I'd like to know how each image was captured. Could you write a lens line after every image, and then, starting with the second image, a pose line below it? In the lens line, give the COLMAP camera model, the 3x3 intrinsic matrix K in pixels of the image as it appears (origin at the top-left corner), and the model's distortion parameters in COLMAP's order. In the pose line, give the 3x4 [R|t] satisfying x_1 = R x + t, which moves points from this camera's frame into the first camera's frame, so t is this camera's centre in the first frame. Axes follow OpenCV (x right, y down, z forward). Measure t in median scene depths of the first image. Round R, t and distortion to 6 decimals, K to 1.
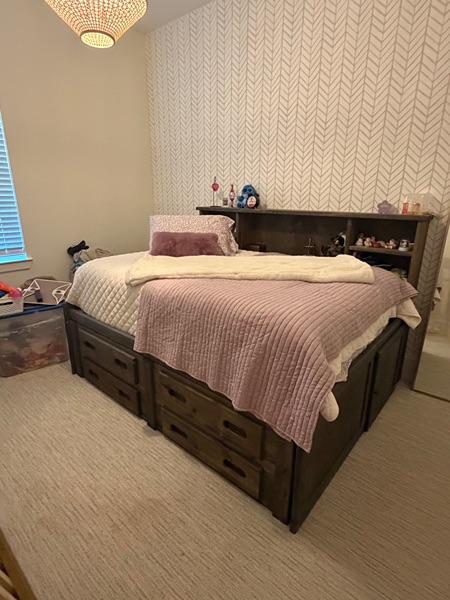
lens RADIAL K [[329.2, 0, 222.3], [0, 329.2, 300.3], [0, 0, 1]] dist [0.001443, 0.001317]
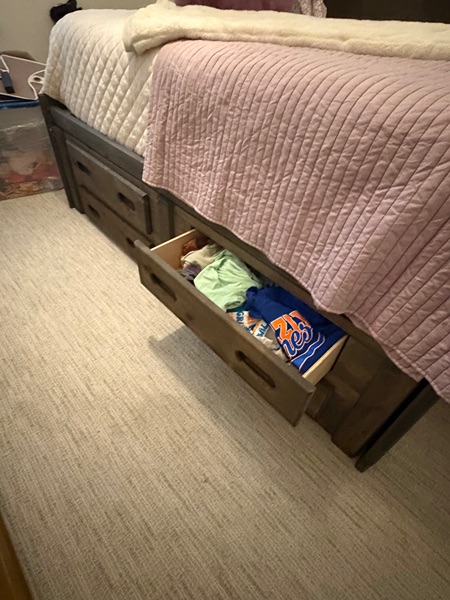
lens RADIAL K [[329.2, 0, 221.0], [0, 329.2, 299.3], [0, 0, 1]] dist [0.001443, 0.001317]
pose [[0.992038, 0.117730, -0.044733, -0.069029], [-0.085561, 0.890653, 0.446560, 0.060068], [0.092415, -0.439177, 0.893635, 0.360307]]
